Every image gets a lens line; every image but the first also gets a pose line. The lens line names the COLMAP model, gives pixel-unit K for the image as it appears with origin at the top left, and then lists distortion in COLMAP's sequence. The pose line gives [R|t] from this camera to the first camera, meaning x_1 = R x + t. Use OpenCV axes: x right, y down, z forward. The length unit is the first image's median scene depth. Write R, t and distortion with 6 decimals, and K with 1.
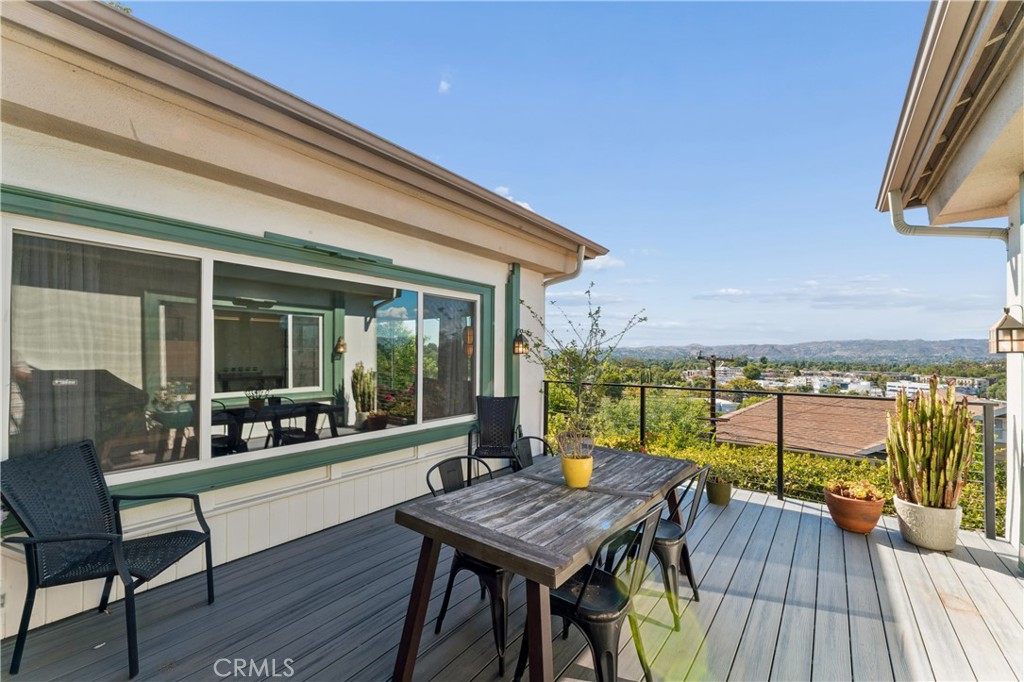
lens RADIAL K [[409.6, 0, 490.3], [0, 409.6, 373.4], [0, 0, 1]] dist [-0.002825, -0.000792]
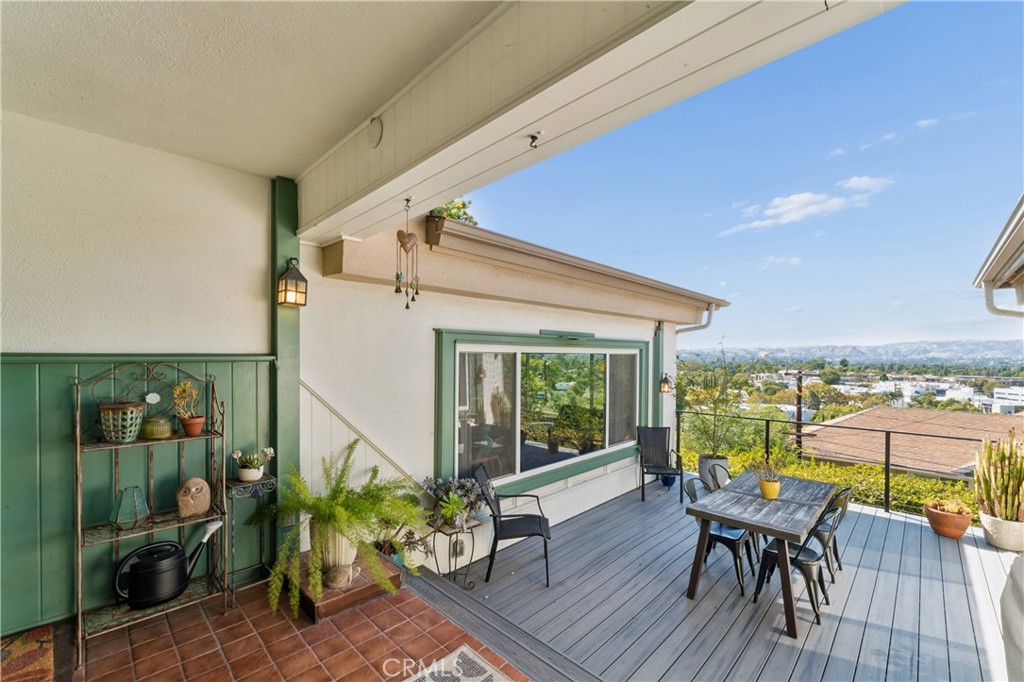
lens RADIAL K [[409.6, 0, 502.4], [0, 409.6, 381.7], [0, 0, 1]] dist [-0.002825, -0.000792]
pose [[0.994143, 0.006177, -0.107892, -0.504180], [-0.004924, 0.999917, 0.011876, -0.158589], [0.107956, -0.011275, 0.994092, -0.575777]]
